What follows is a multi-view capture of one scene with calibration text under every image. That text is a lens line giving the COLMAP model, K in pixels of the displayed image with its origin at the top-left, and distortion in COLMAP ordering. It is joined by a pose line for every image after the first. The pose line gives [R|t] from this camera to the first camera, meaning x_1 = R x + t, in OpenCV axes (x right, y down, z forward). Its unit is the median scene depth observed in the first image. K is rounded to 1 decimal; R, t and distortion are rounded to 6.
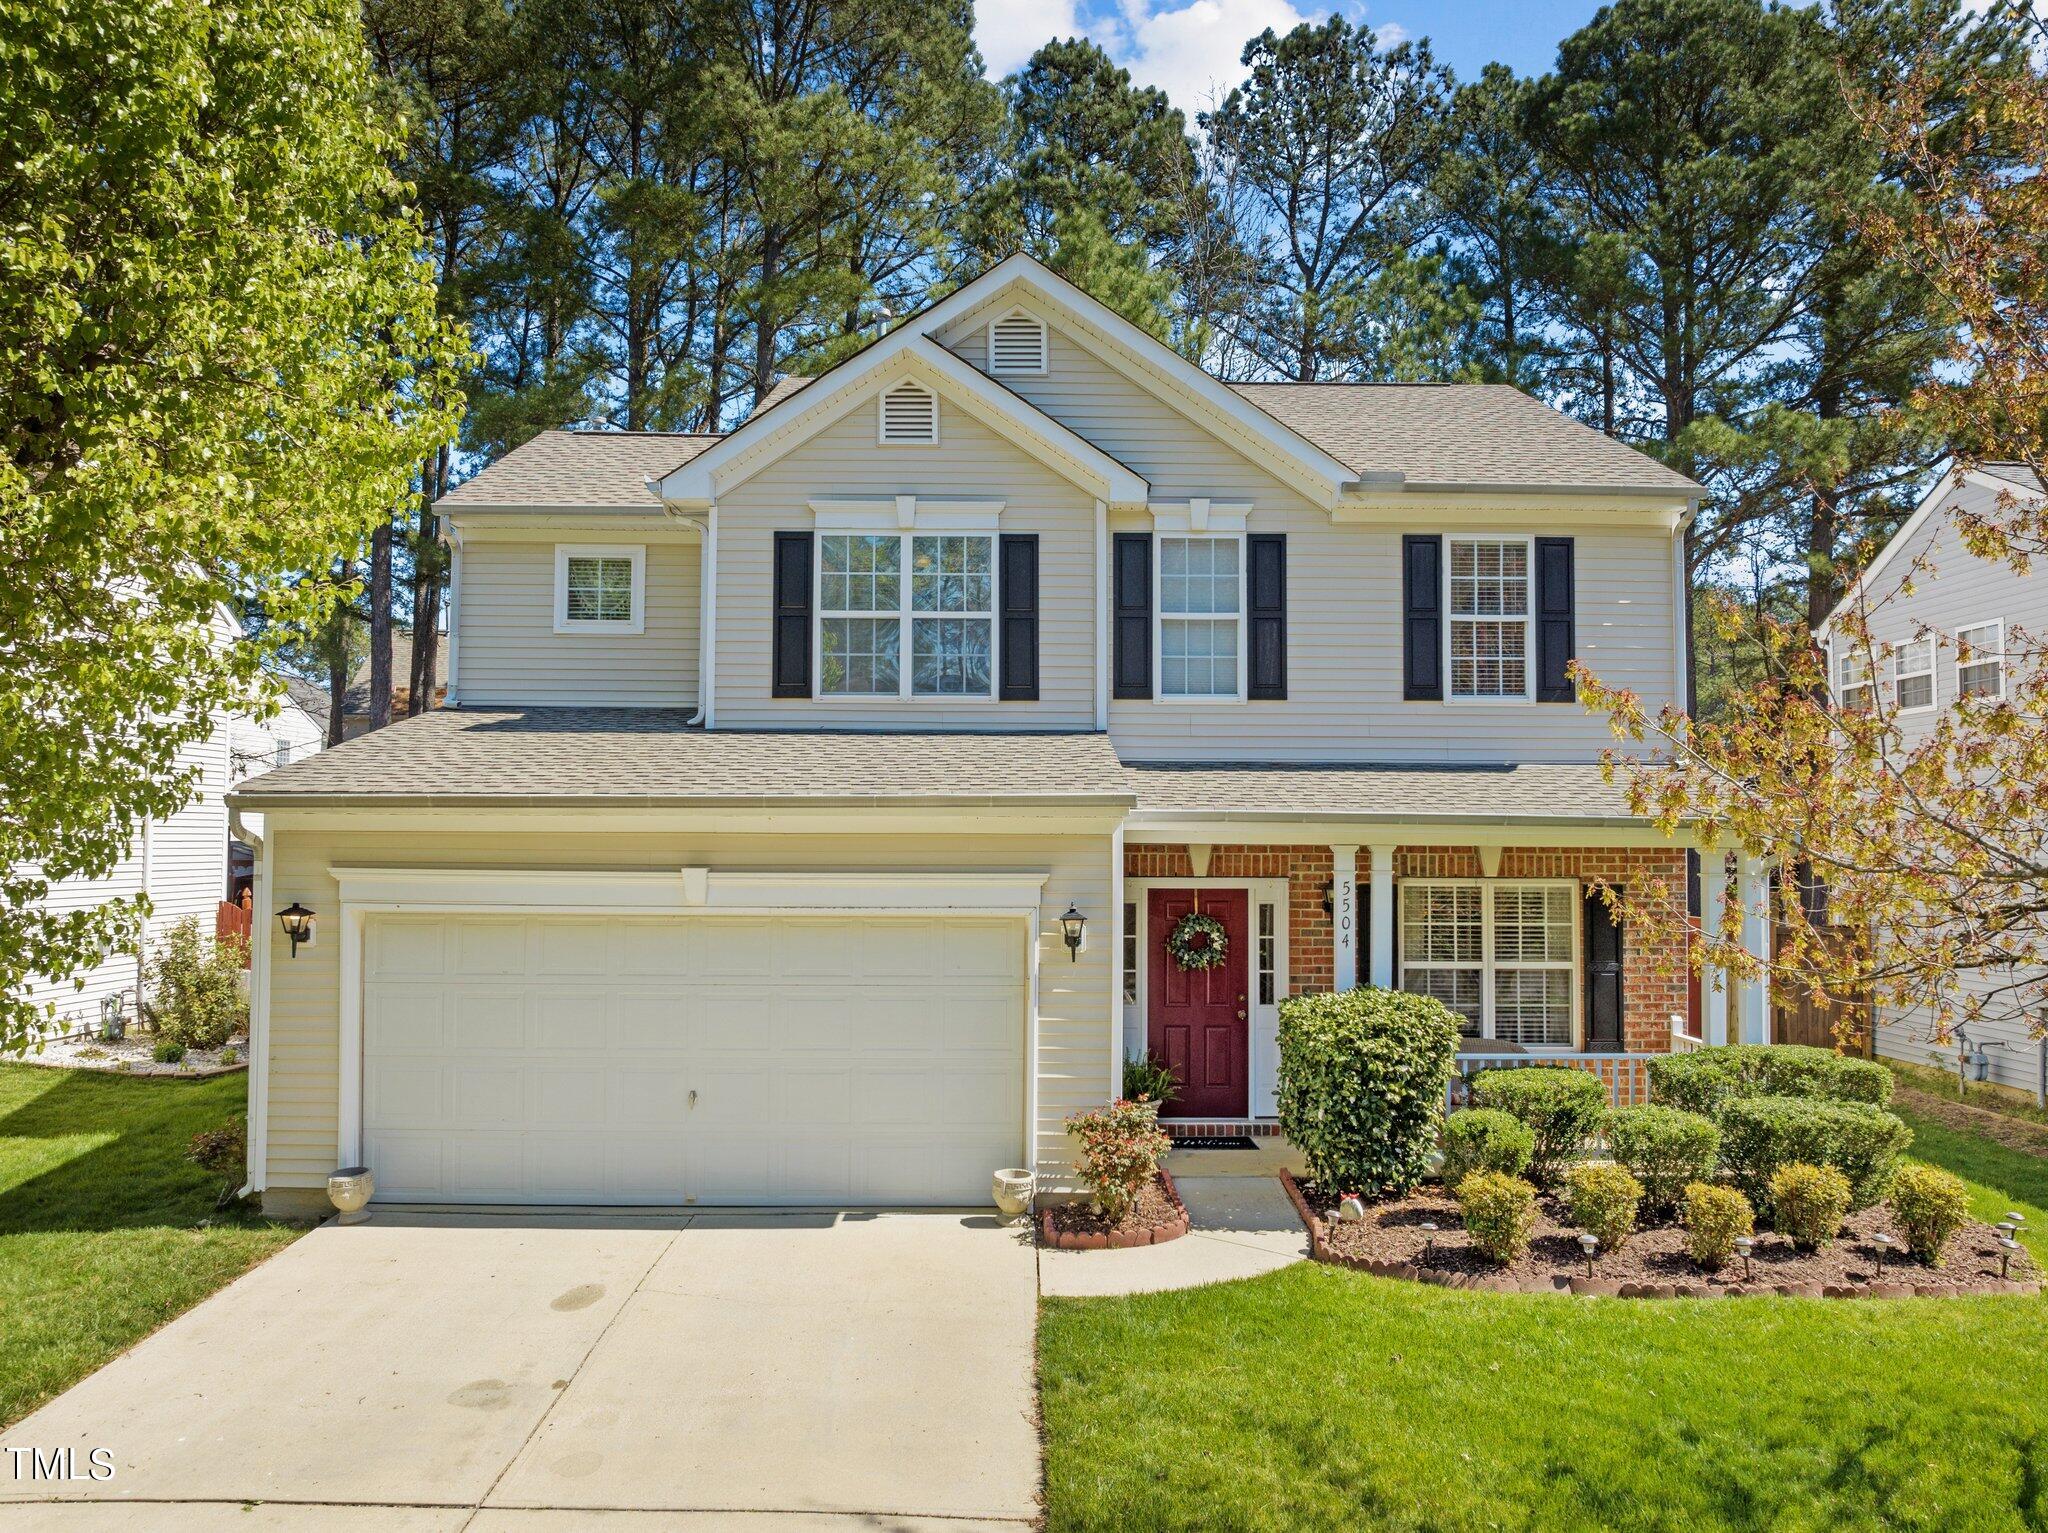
lens RADIAL K [[1451.9, 0, 1043.2], [0, 1451.9, 784.7], [0, 0, 1]] dist [-0.038802, -0.001919]
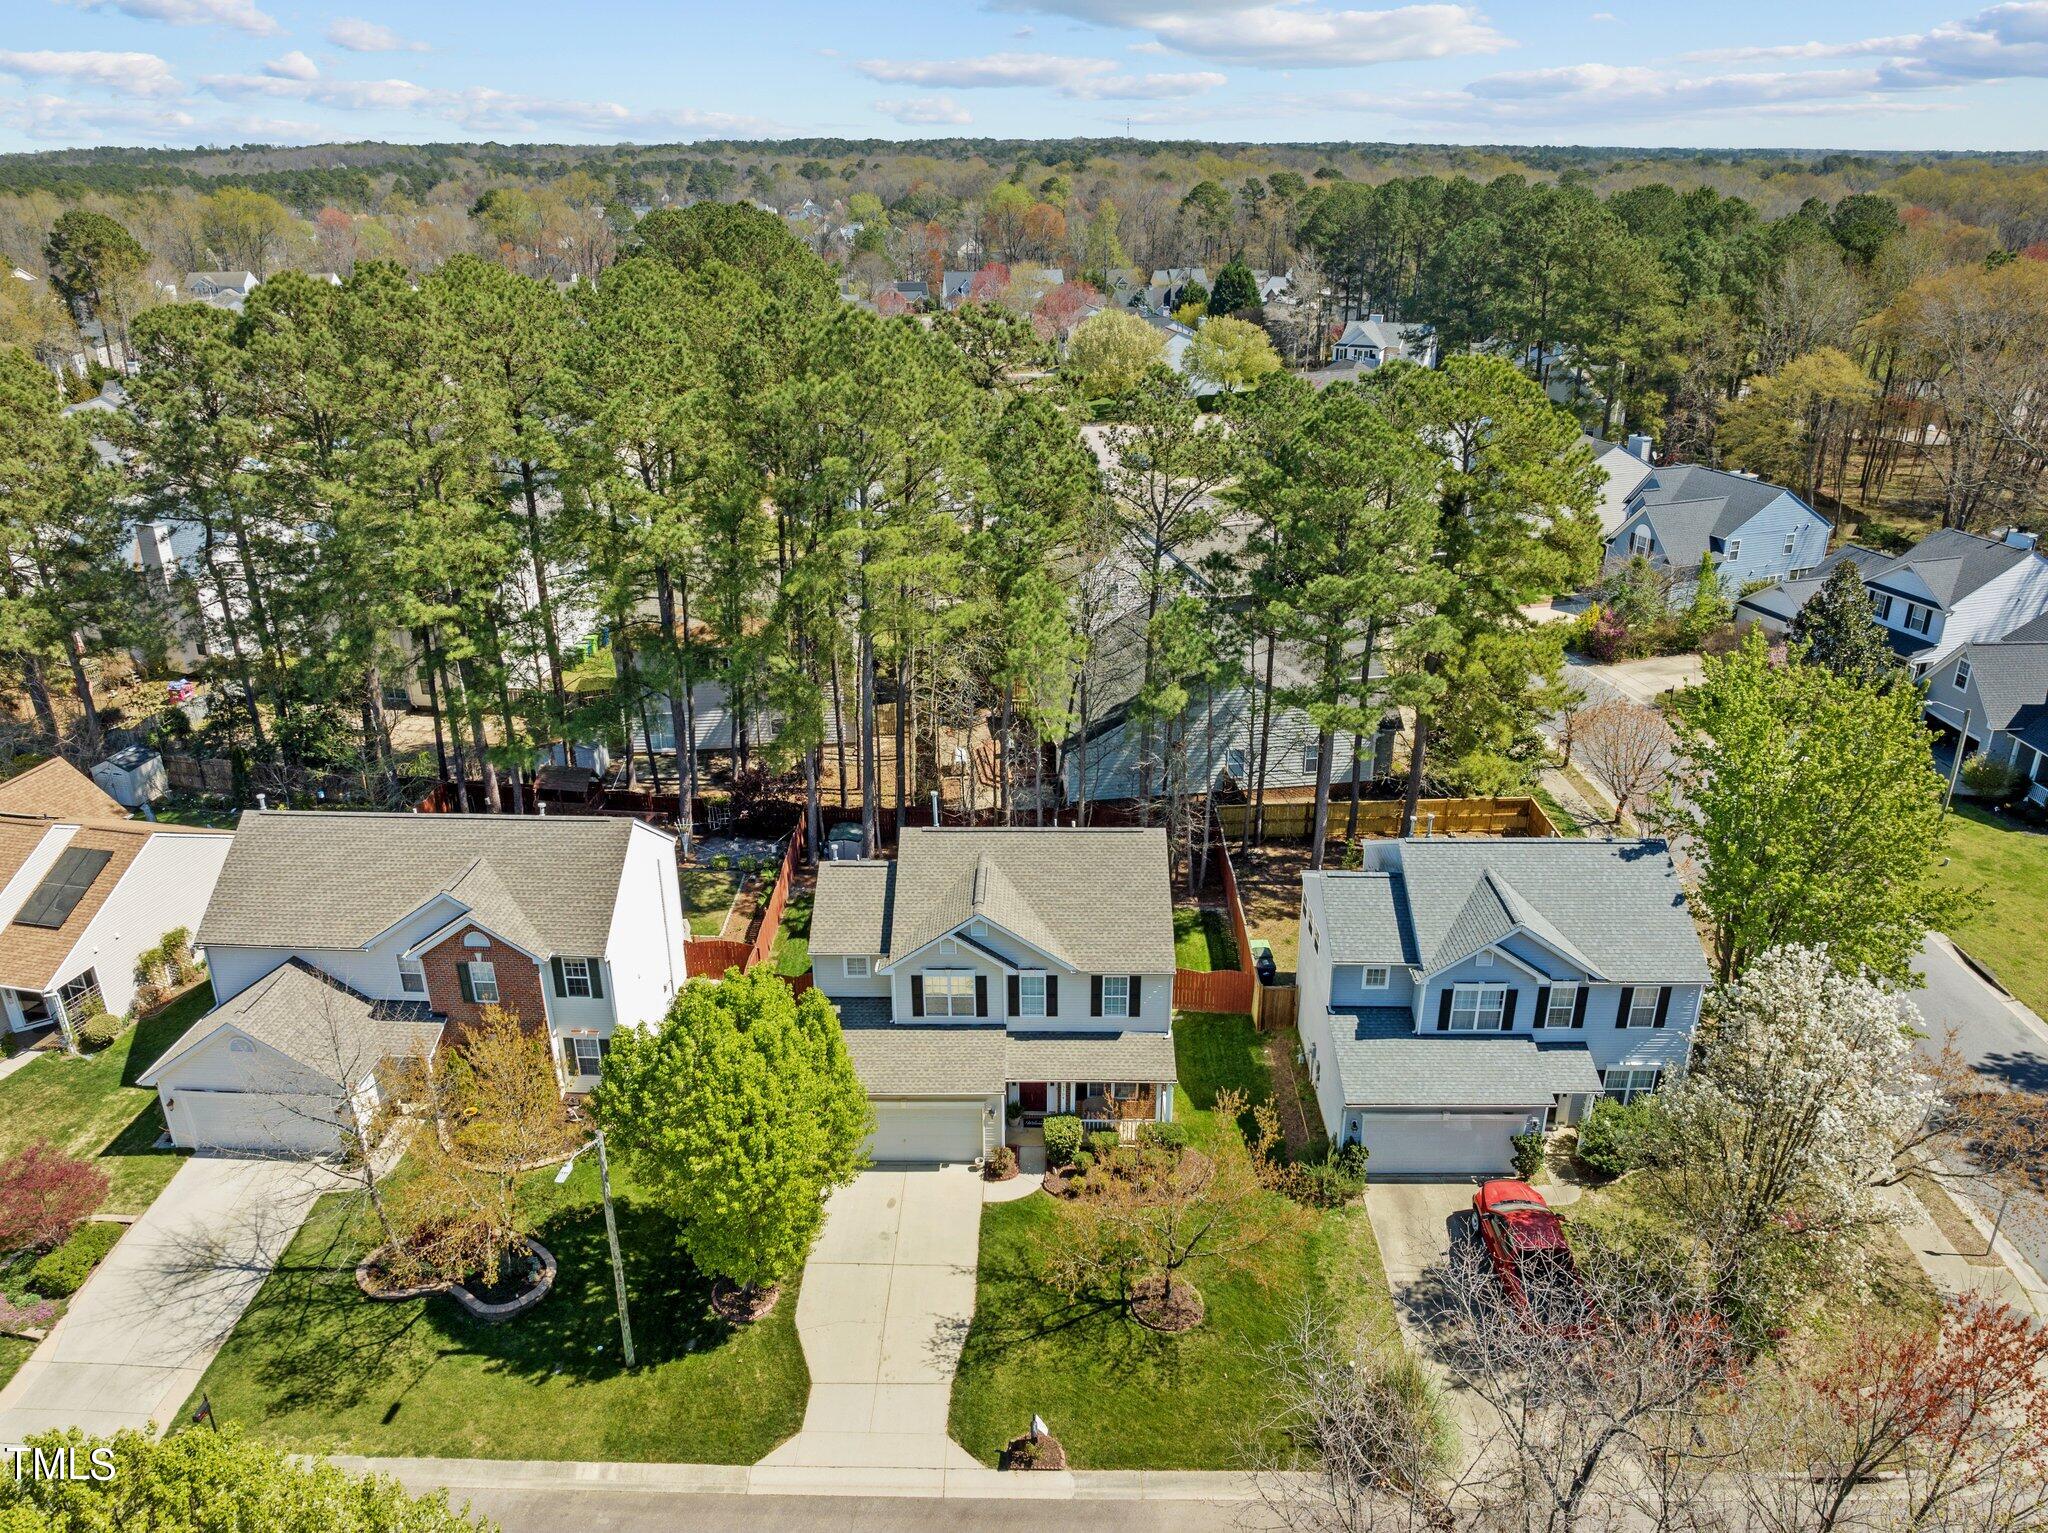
lens RADIAL K [[1442.7, 0, 1028.5], [0, 1442.7, 768.9], [0, 0, 1]] dist [-0.038031, 0.004282]
pose [[0.999275, 0.005170, -0.037731, 0.225514], [0.011600, 0.902349, 0.430850, -2.104544], [0.036274, -0.430975, 0.901634, -1.900899]]
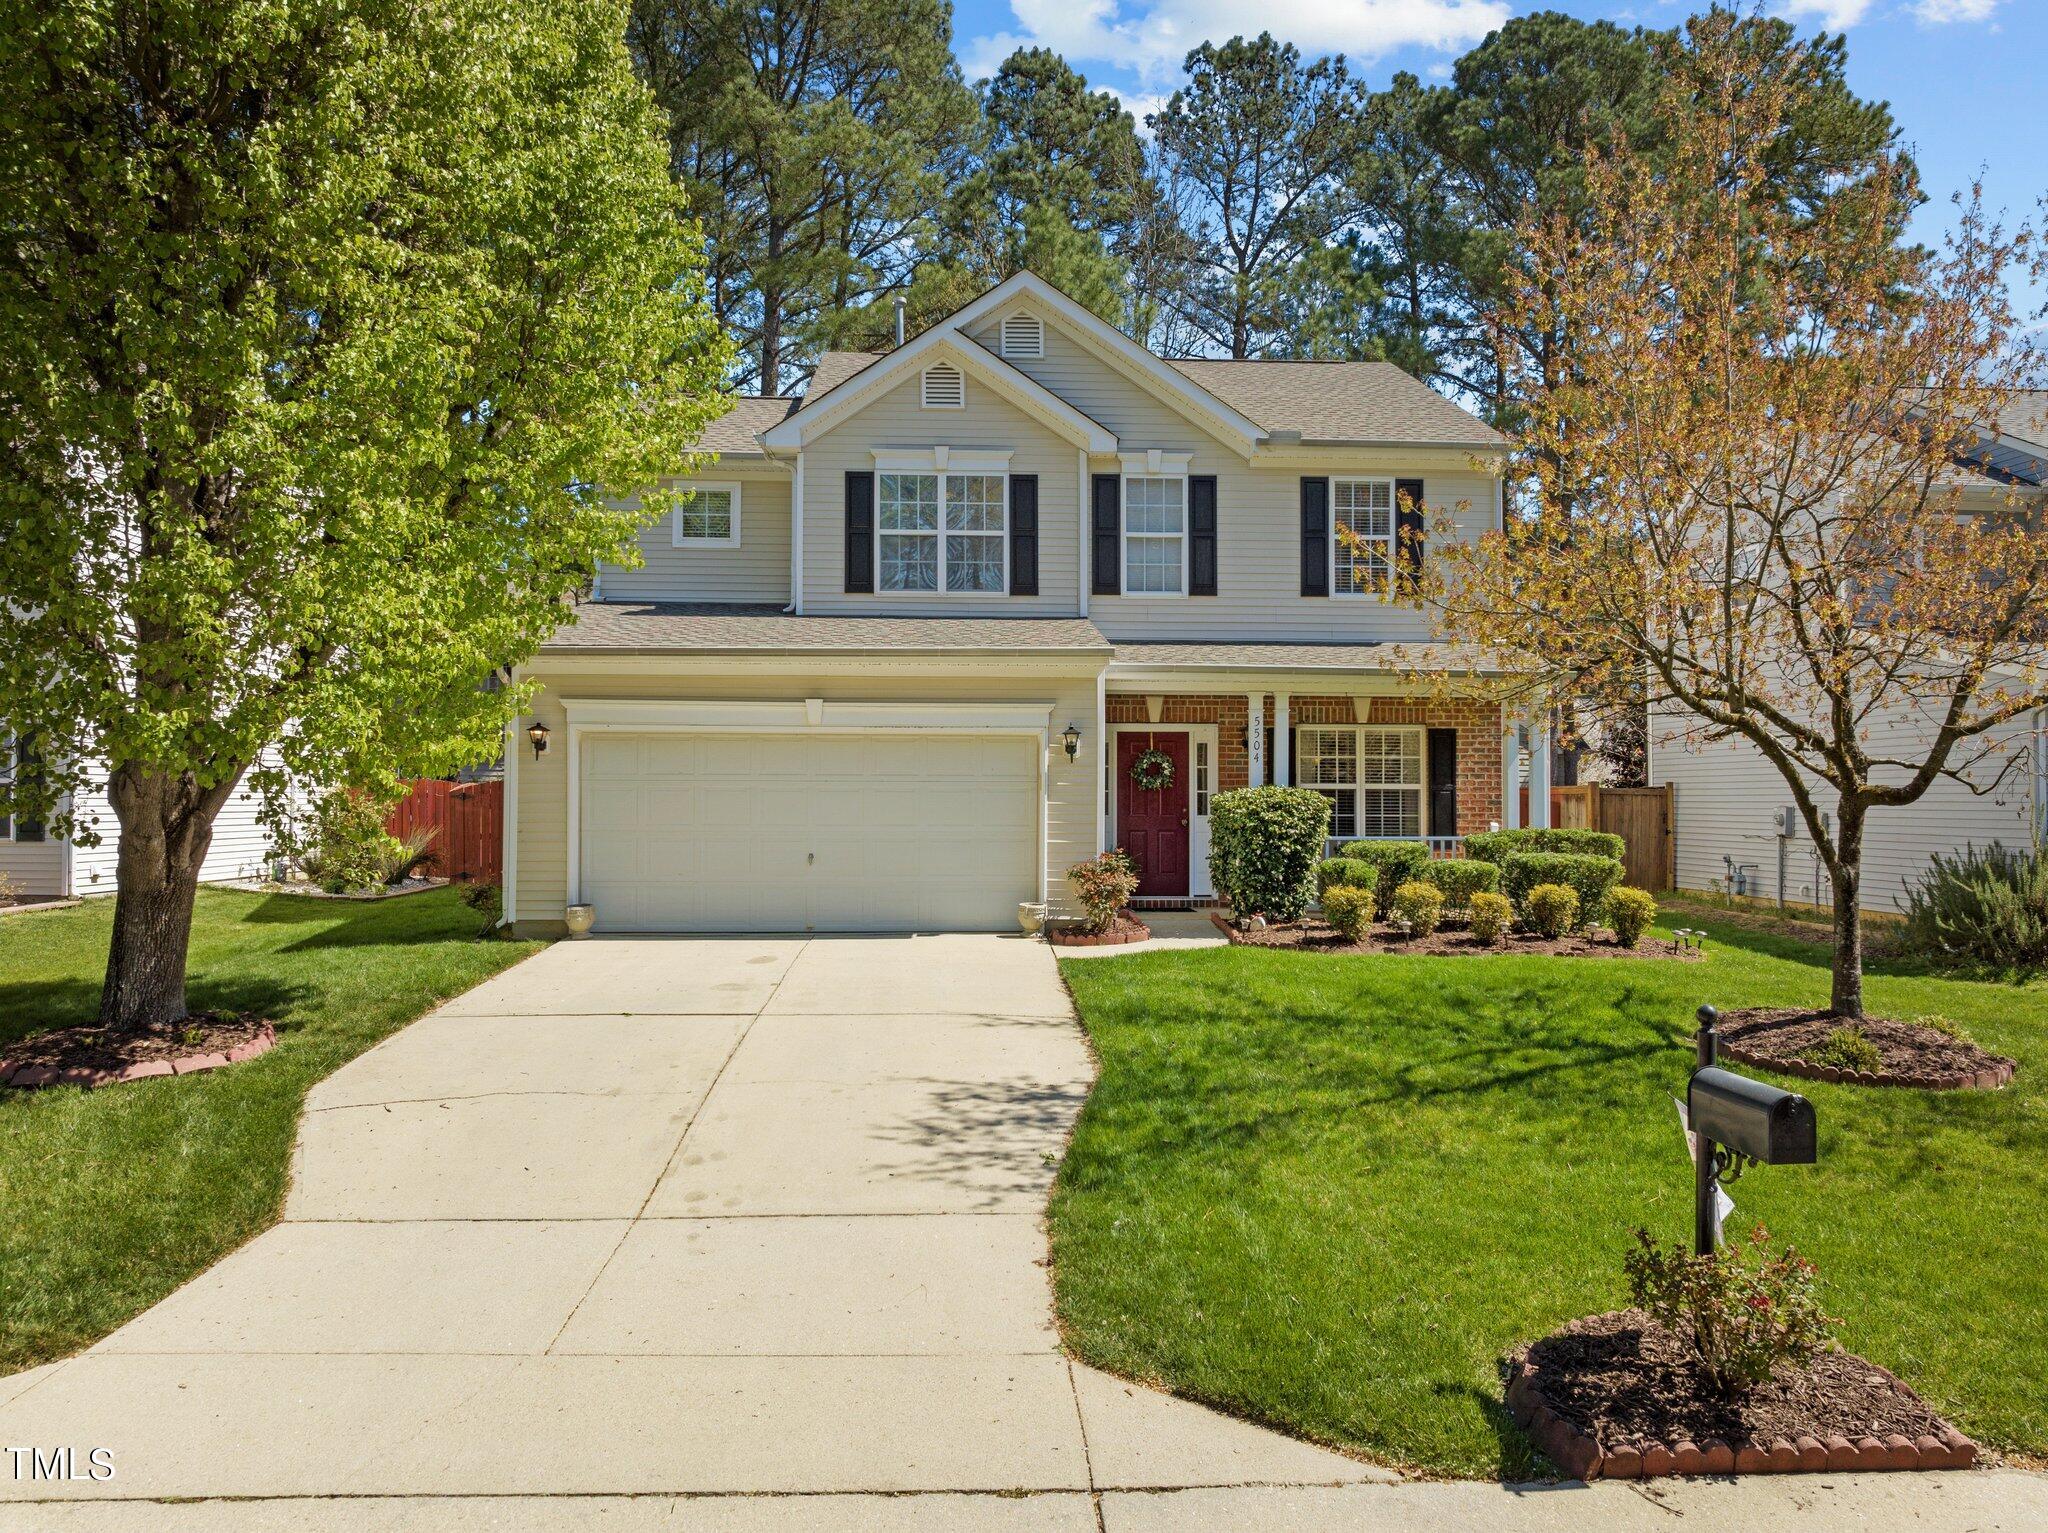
lens RADIAL K [[1449.4, 0, 1033.0], [0, 1449.4, 764.5], [0, 0, 1]] dist [-0.045108, 0.008249]
pose [[0.999401, -0.000772, 0.034609, -0.055330], [0.000134, 0.999830, 0.018428, 0.076758], [-0.034617, -0.018412, 0.999231, -0.376475]]
